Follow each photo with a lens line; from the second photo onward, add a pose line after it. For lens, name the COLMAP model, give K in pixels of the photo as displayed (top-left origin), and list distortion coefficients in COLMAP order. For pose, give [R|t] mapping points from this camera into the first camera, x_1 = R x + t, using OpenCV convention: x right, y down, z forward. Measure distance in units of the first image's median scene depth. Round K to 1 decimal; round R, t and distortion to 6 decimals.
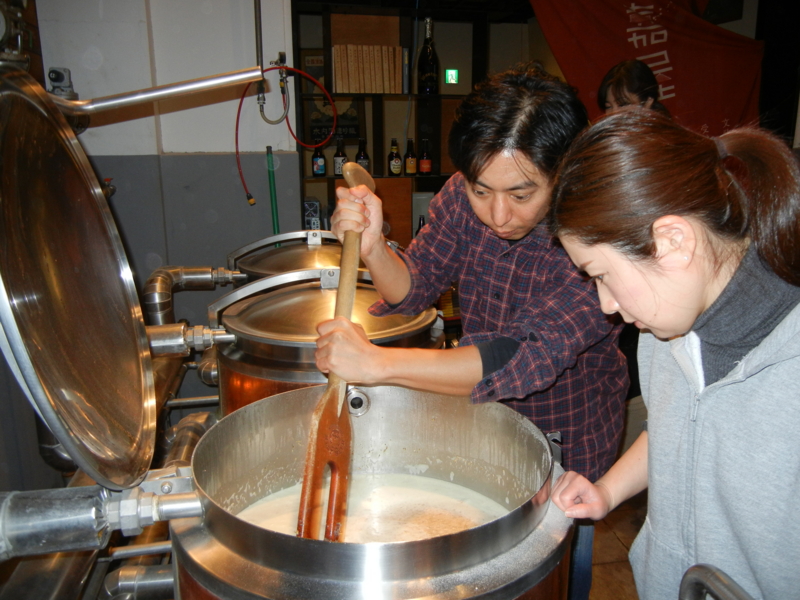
lens RADIAL K [[692.2, 0, 400.5], [0, 692.2, 299.1], [0, 0, 1]] dist [-0.011605, 0.000022]
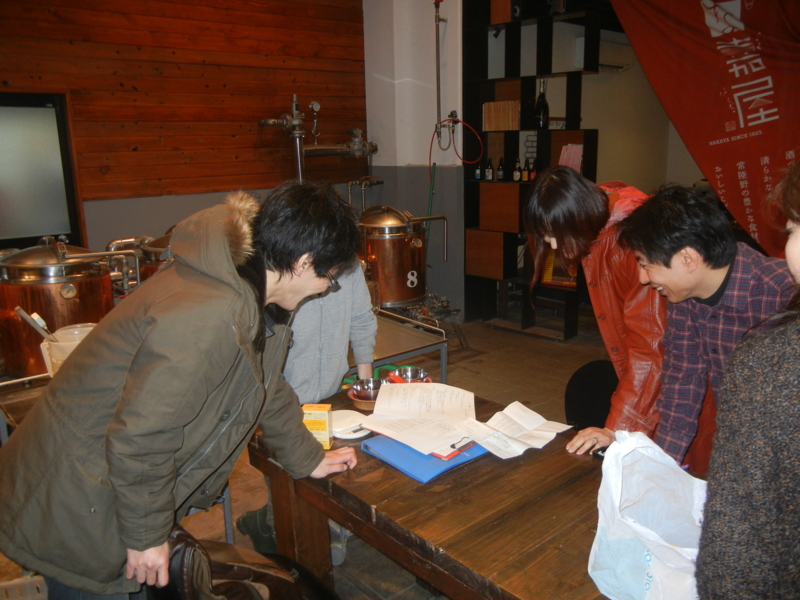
lens RADIAL K [[692.2, 0, 400.4], [0, 692.2, 300.5], [0, 0, 1]] dist [-0.011605, 0.000022]
pose [[0.467102, 0.182996, -0.865060, 1.115615], [-0.197671, 0.975199, 0.099560, -0.019362], [0.861825, 0.124493, 0.491690, 0.039558]]
